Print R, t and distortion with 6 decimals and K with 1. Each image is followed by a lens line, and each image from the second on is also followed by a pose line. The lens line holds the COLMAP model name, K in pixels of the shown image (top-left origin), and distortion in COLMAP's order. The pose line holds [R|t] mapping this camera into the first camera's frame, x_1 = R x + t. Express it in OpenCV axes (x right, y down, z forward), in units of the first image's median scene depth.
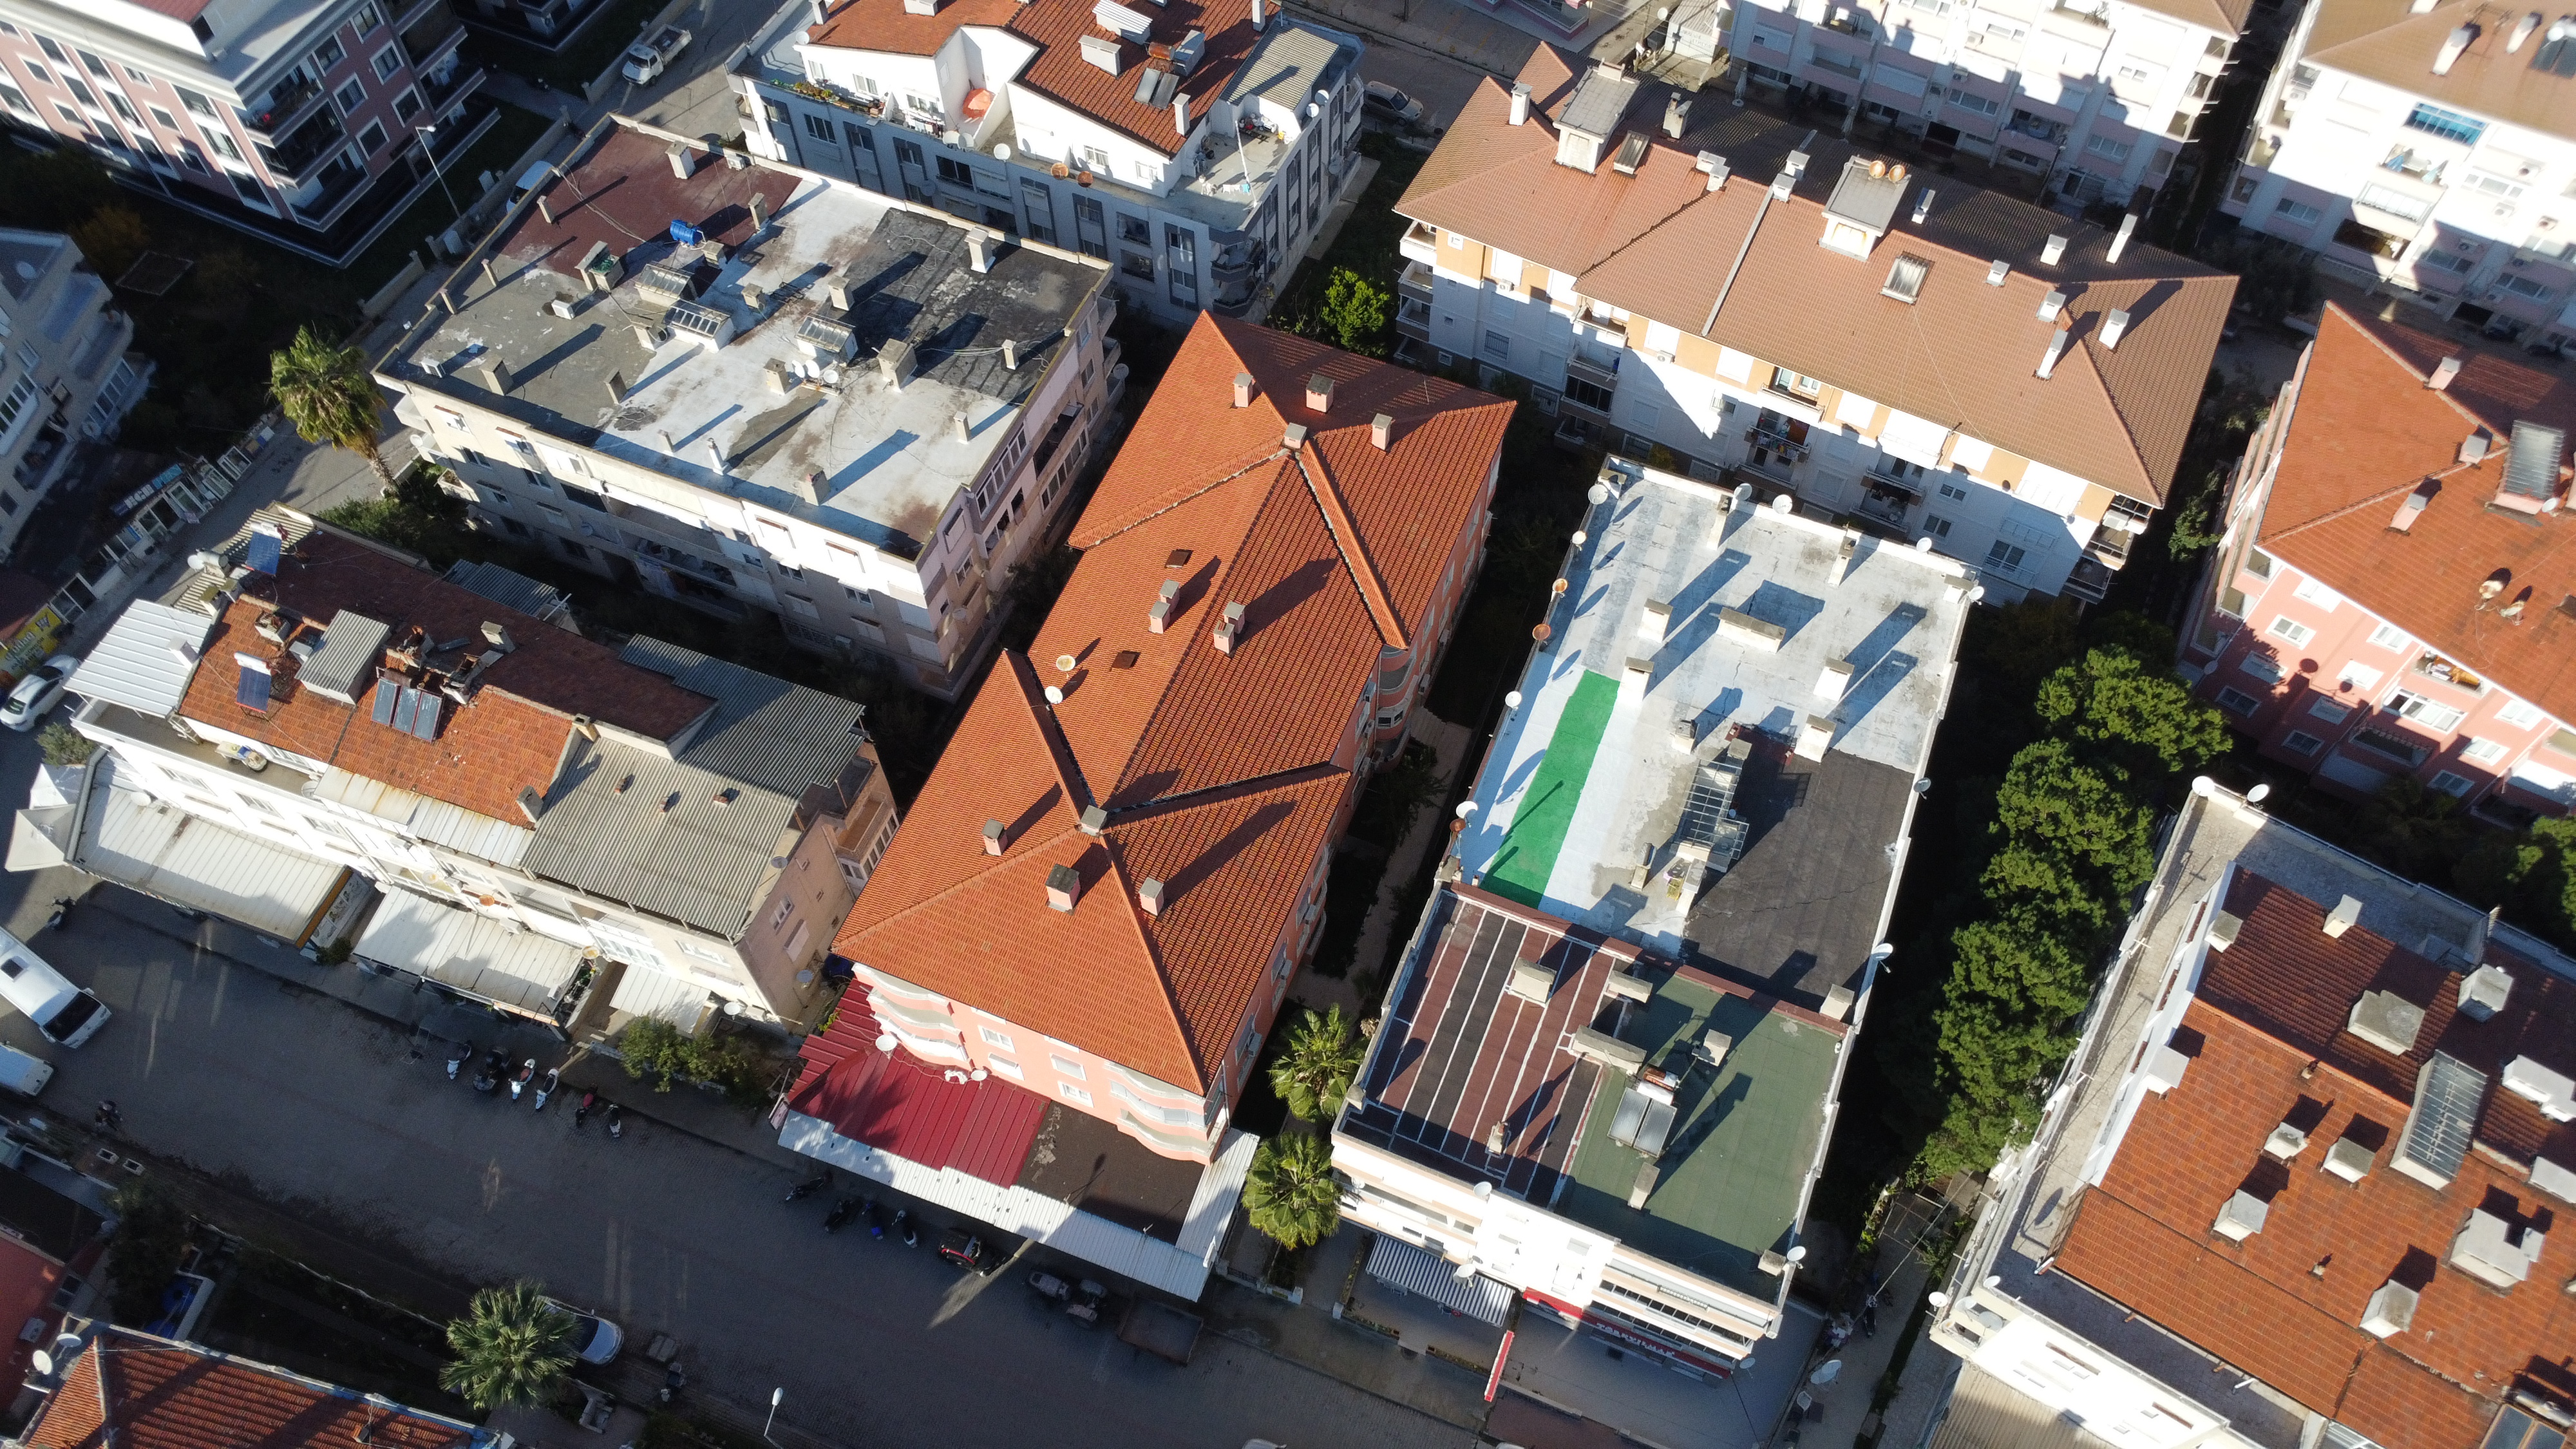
lens RADIAL K [[1858.0, 0, 1284.8], [0, 1858.0, 728.4], [0, 0, 1]] dist [-0.028664, 0.002426]
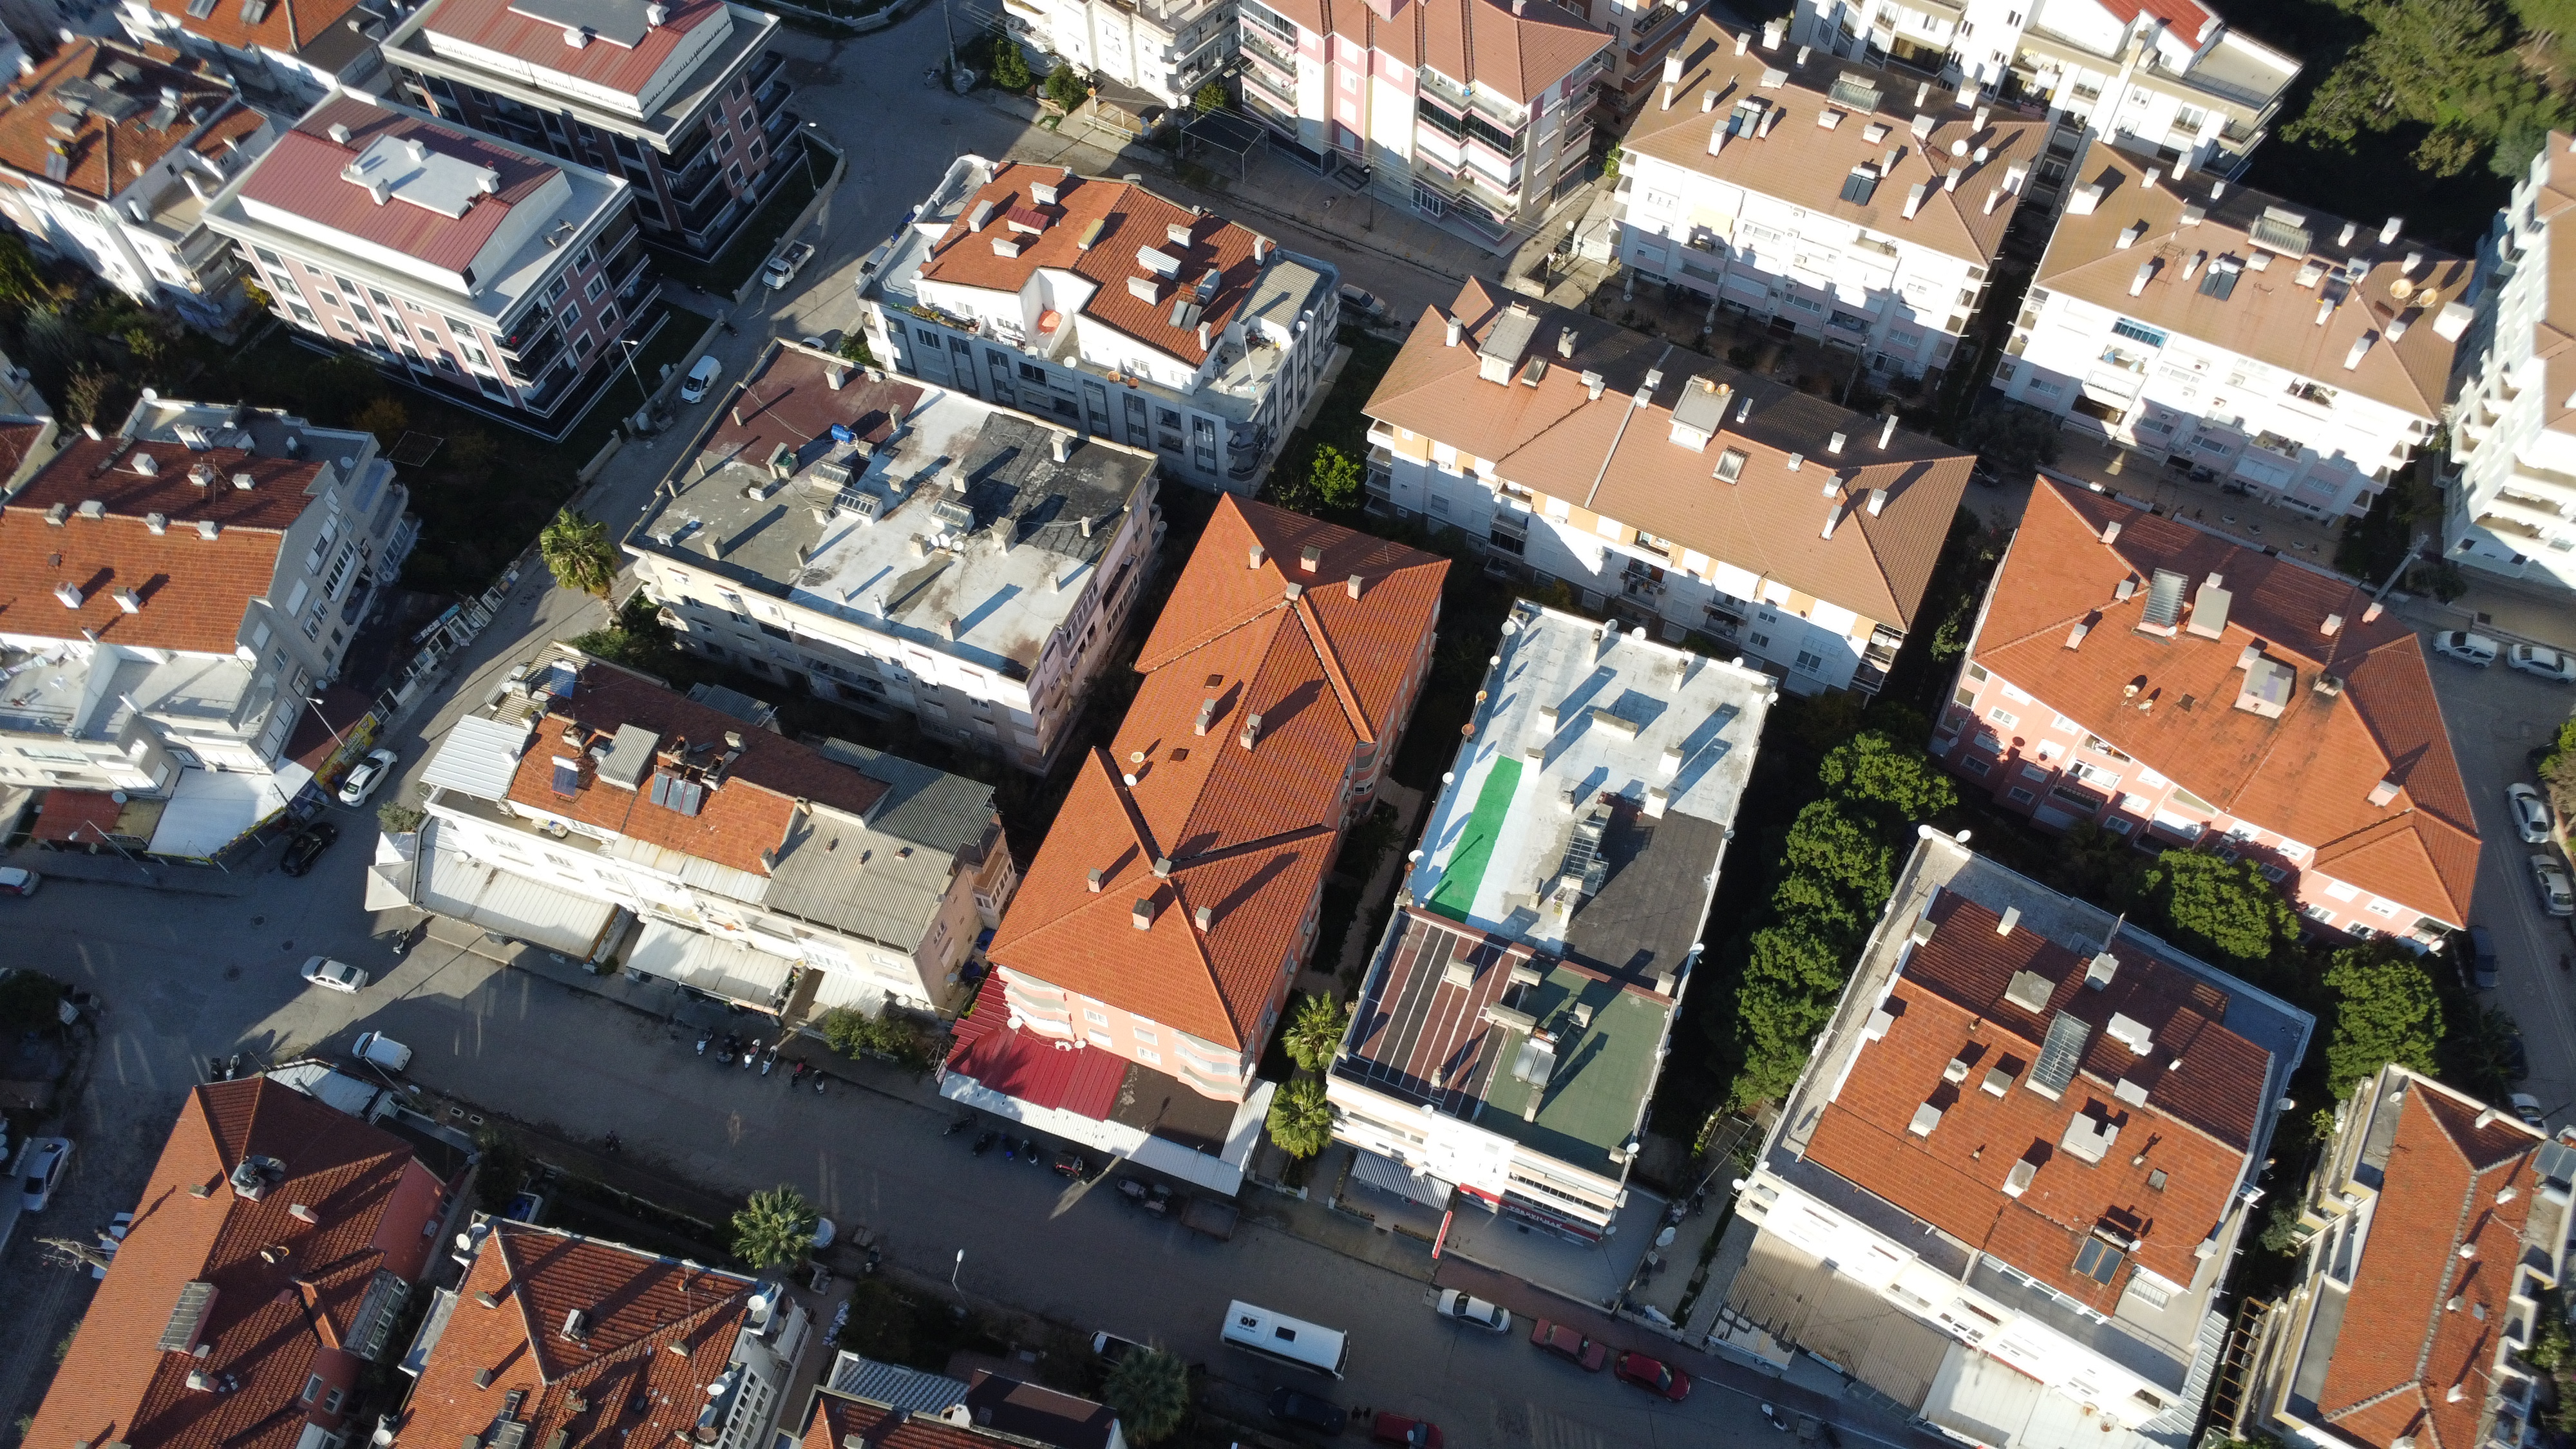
lens RADIAL K [[1858.0, 0, 1285.0], [0, 1858.0, 727.0], [0, 0, 1]] dist [-0.028664, 0.002426]
pose [[0.999881, -0.012655, 0.008866, -0.015165], [0.012714, 0.999898, -0.006537, -0.044970], [-0.008782, 0.006649, 0.999939, -0.419818]]
